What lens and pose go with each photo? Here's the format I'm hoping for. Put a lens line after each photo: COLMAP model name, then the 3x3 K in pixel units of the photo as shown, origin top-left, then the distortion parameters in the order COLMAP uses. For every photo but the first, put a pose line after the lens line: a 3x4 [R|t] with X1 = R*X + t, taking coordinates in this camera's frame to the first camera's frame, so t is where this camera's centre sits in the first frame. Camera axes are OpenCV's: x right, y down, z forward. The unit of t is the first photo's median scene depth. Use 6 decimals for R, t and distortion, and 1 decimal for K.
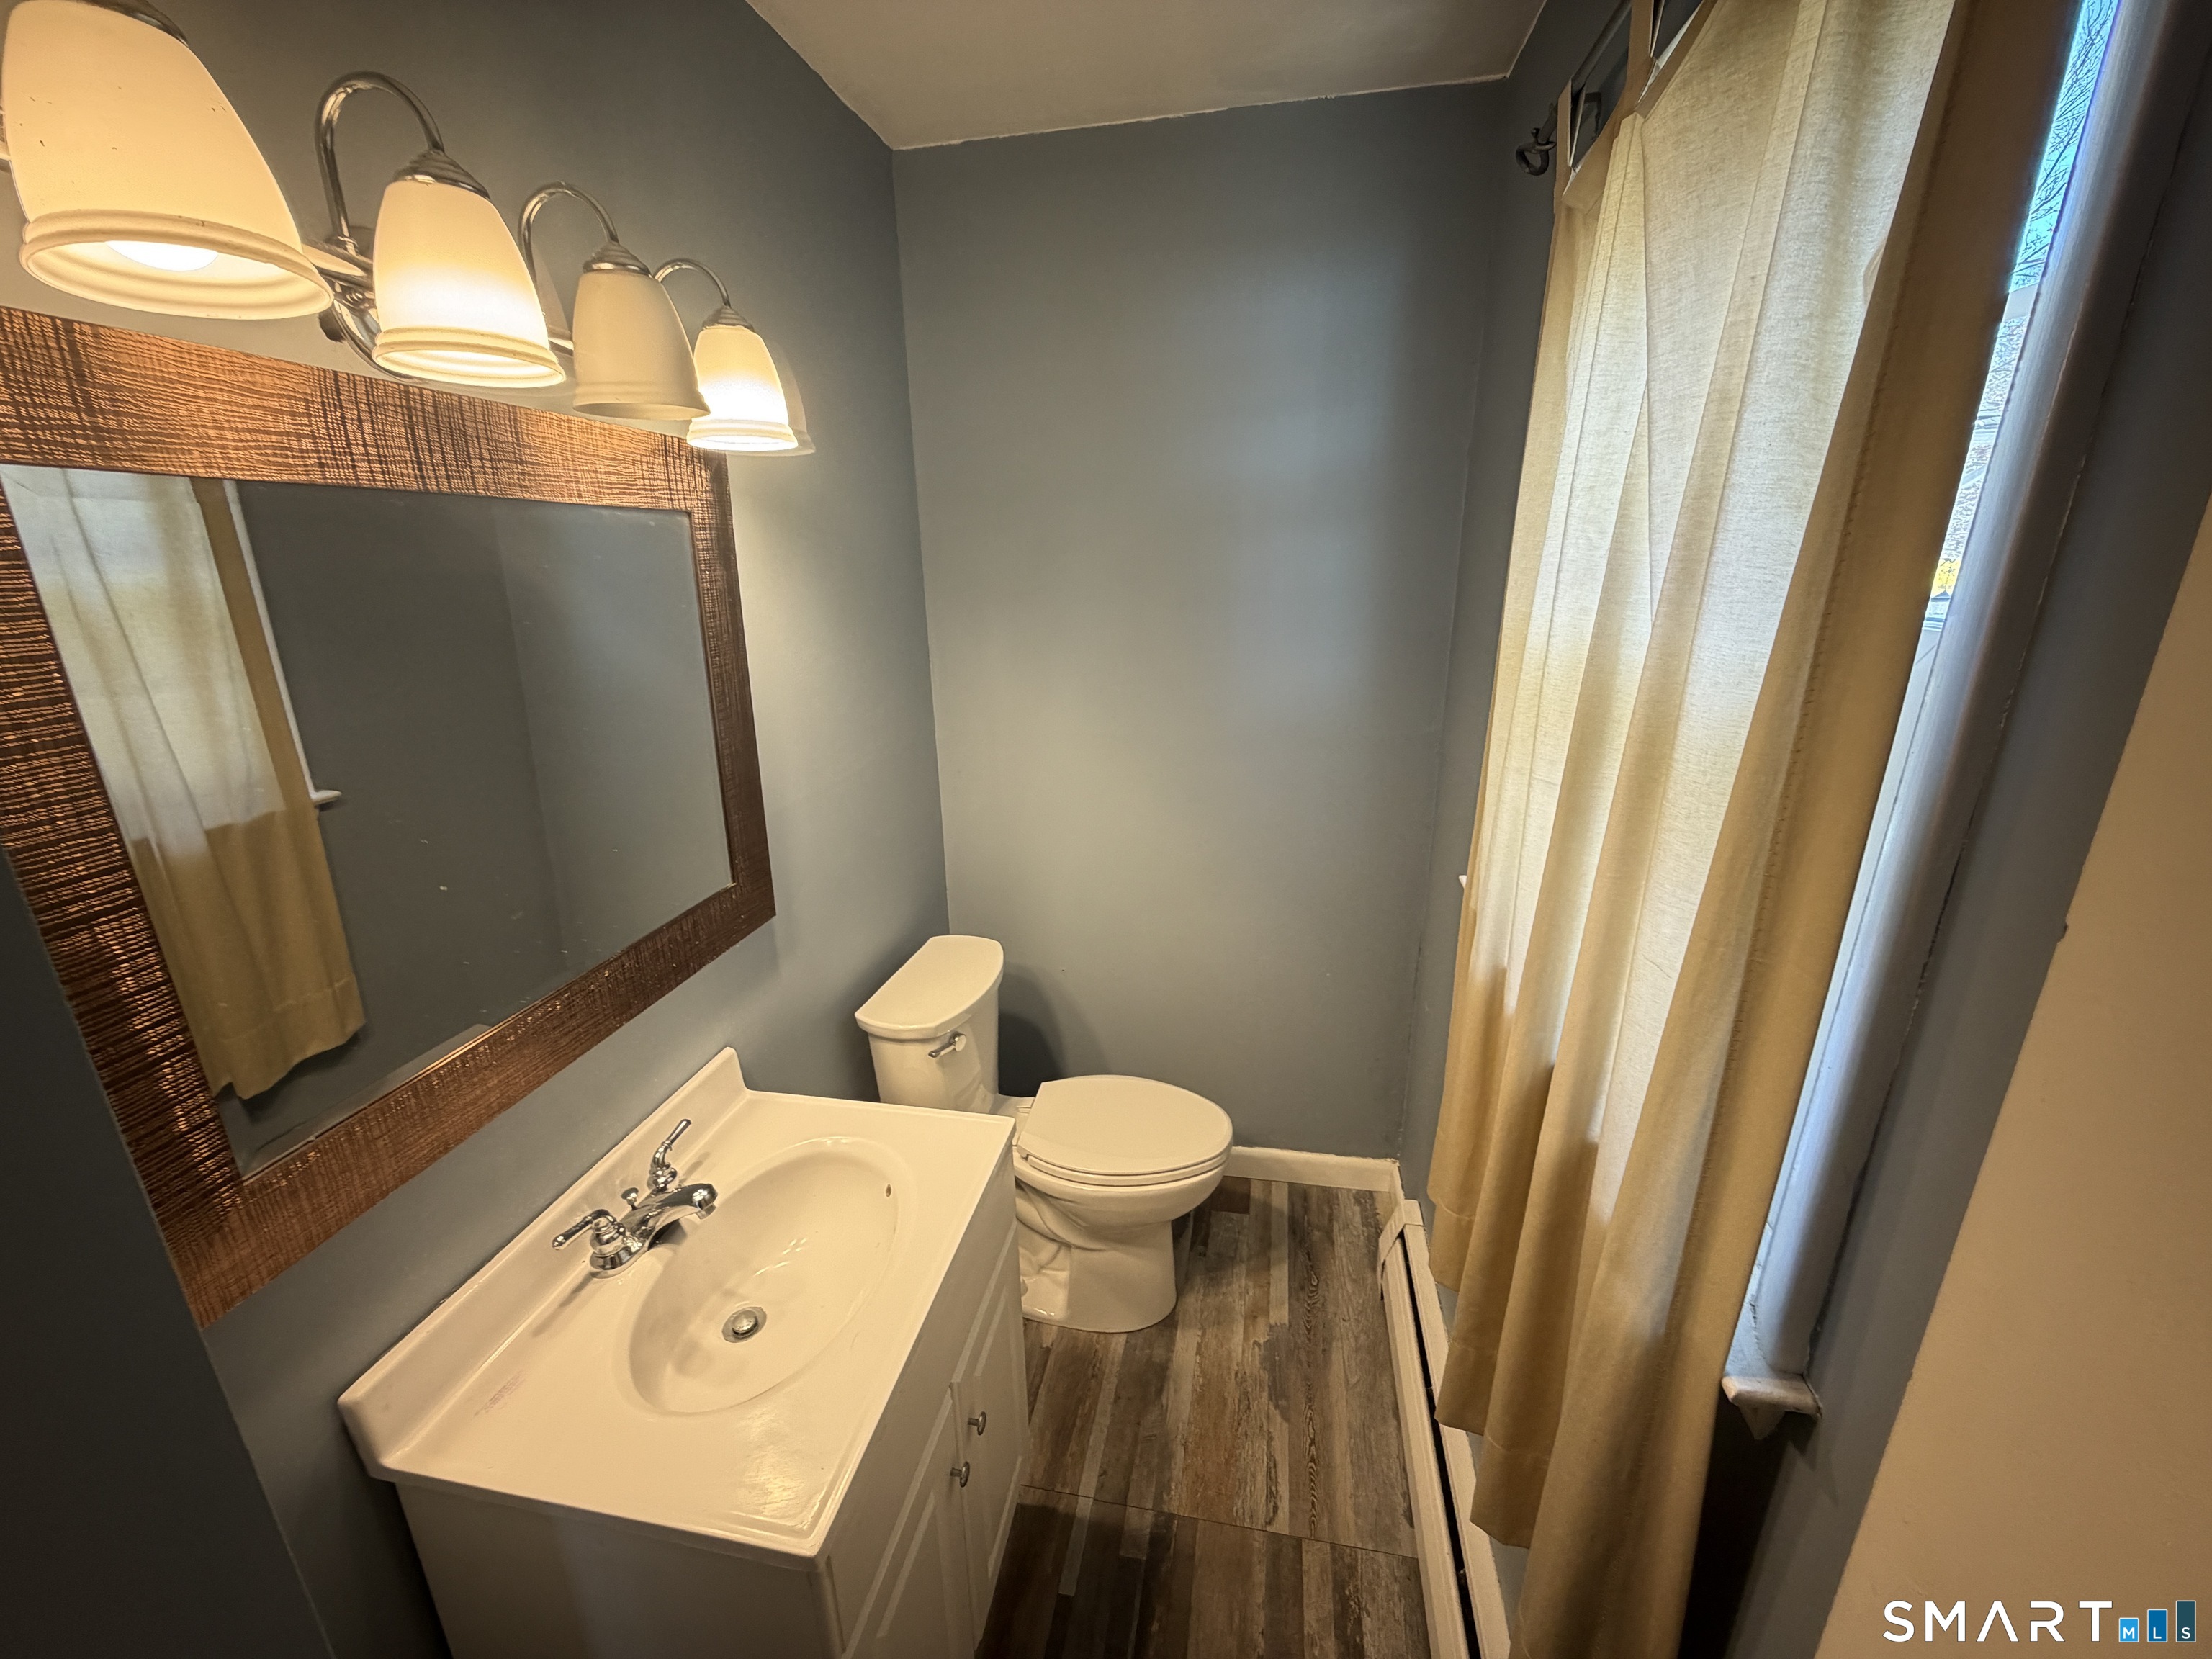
lens RADIAL K [[874.5, 0, 1108.3], [0, 874.5, 825.8], [0, 0, 1]] dist [-0.000566, 0.000119]
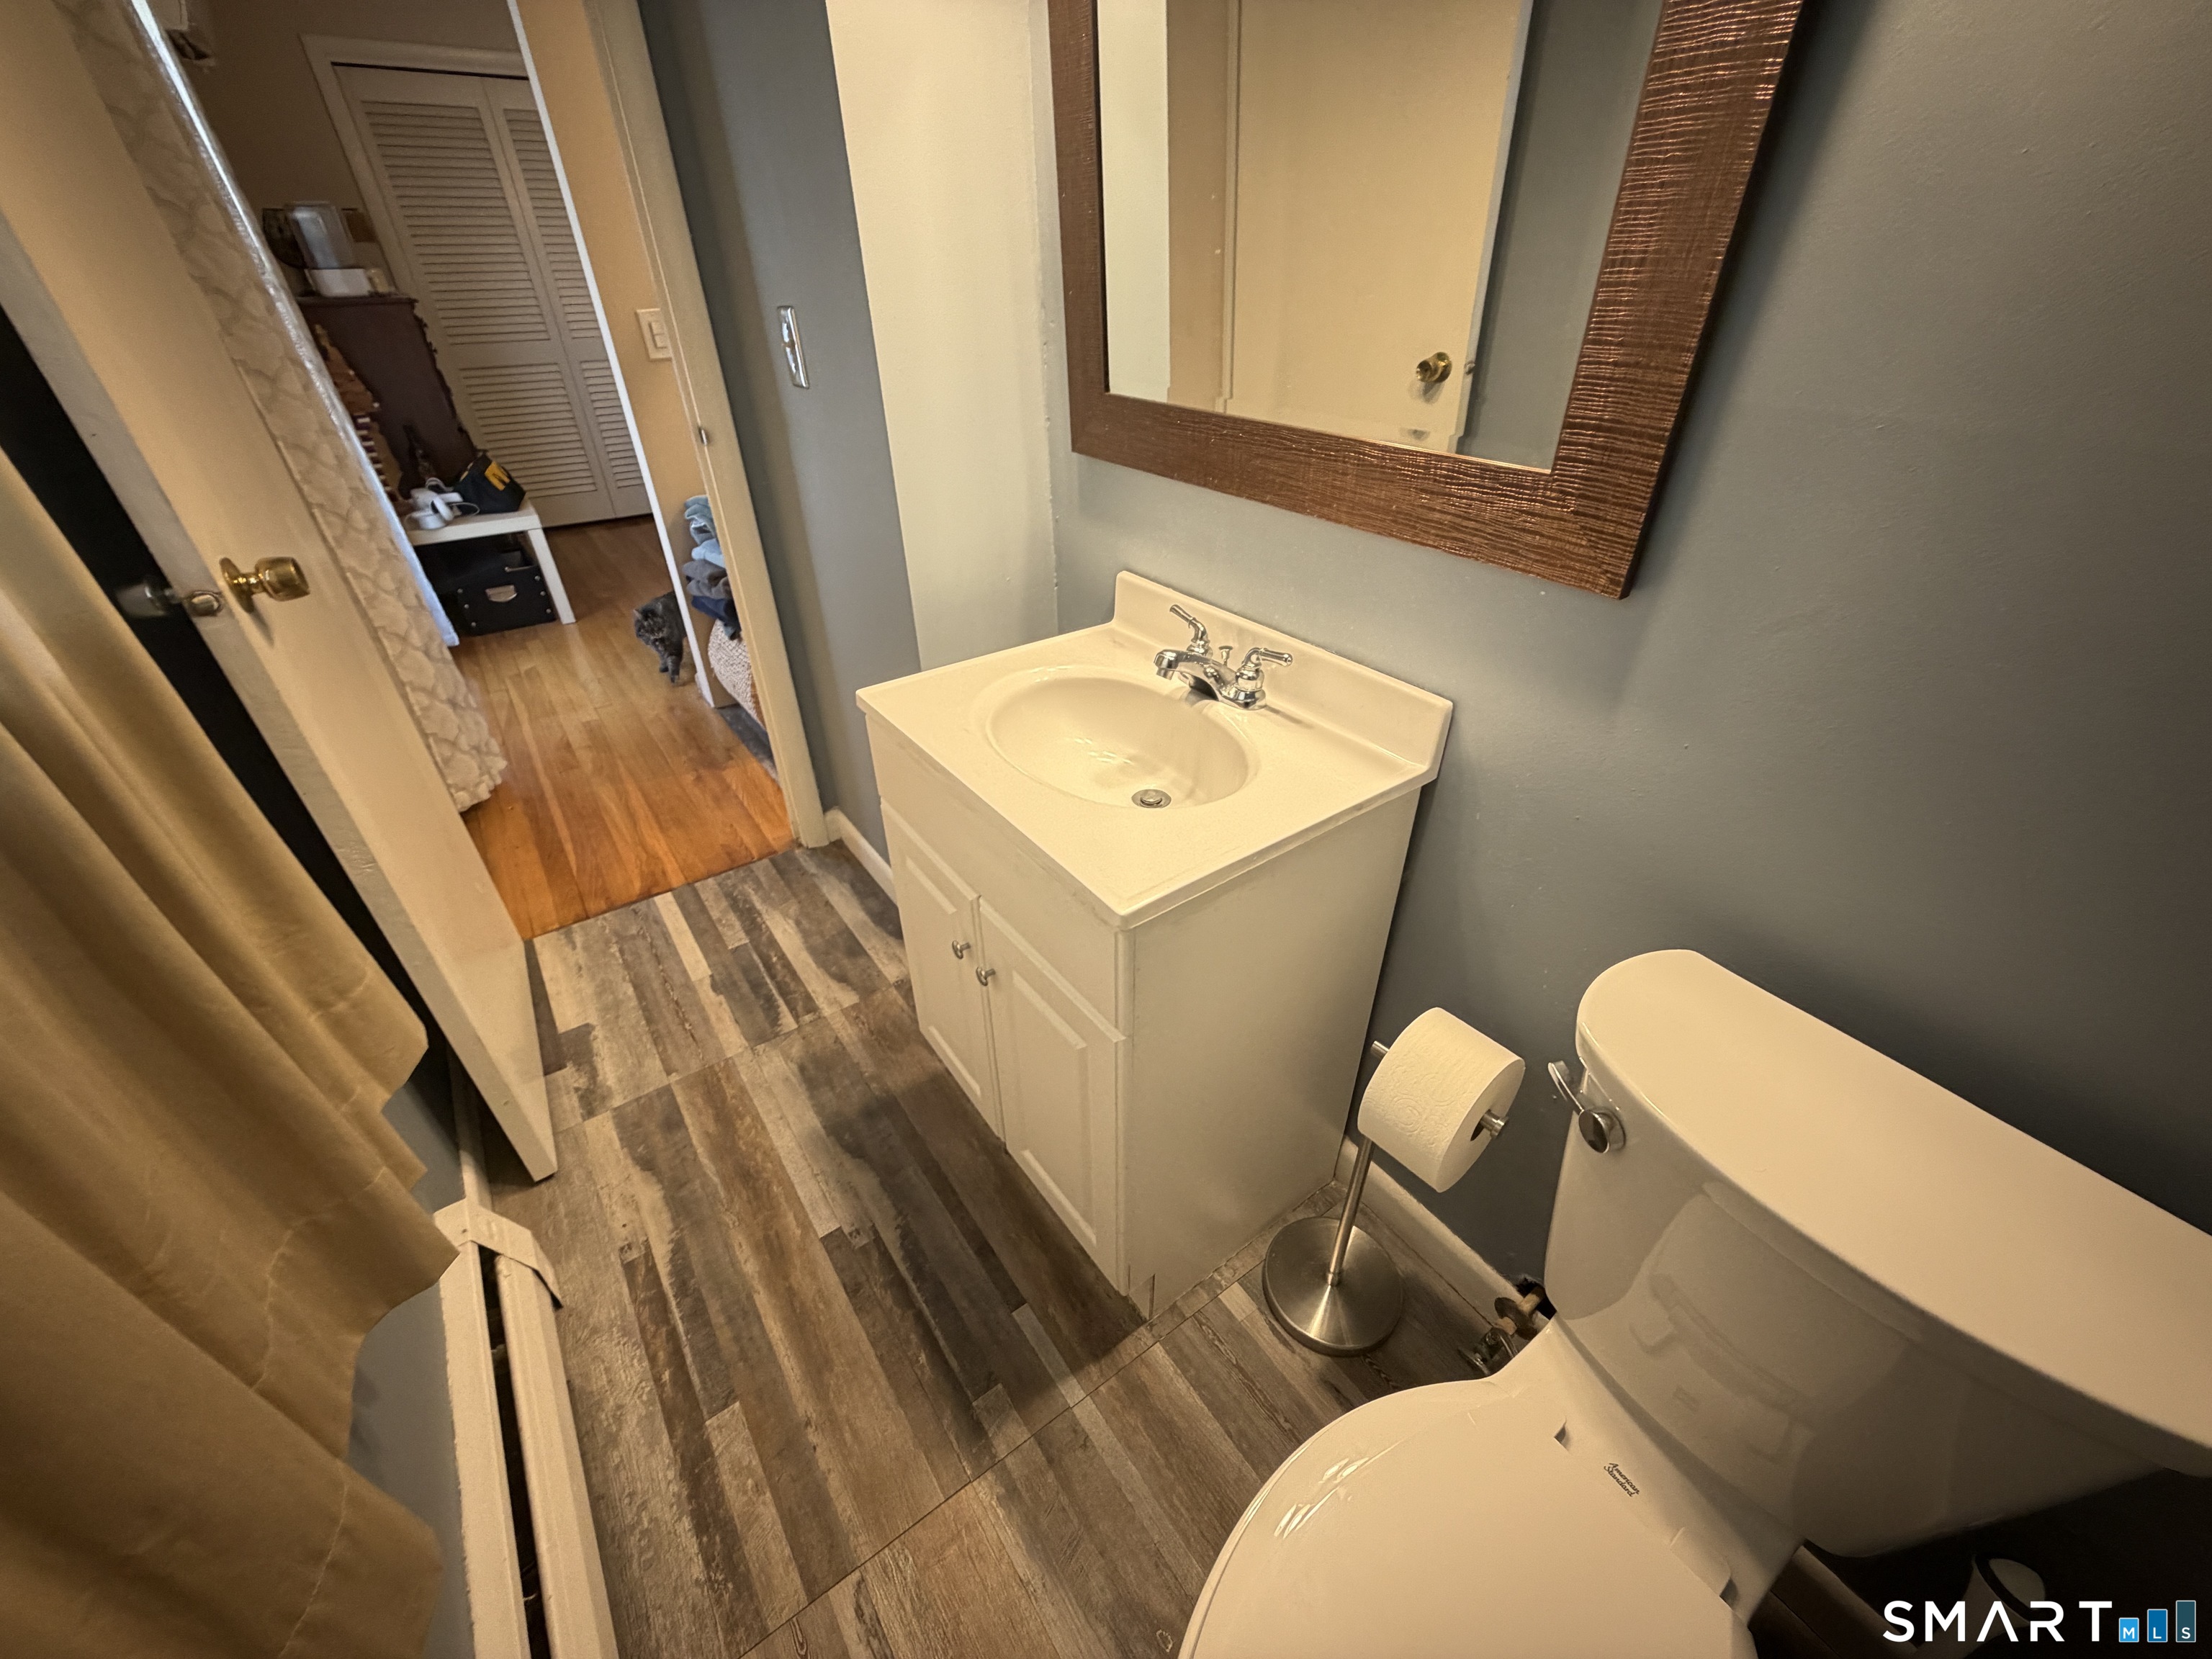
lens RADIAL K [[874.5, 0, 1106.3], [0, 874.5, 832.5], [0, 0, 1]] dist [-0.000566, 0.000119]
pose [[-0.686187, 0.418650, -0.594878, 0.214668], [-0.204894, 0.673438, 0.710281, -0.125526], [0.697973, 0.609273, -0.376326, 1.041550]]
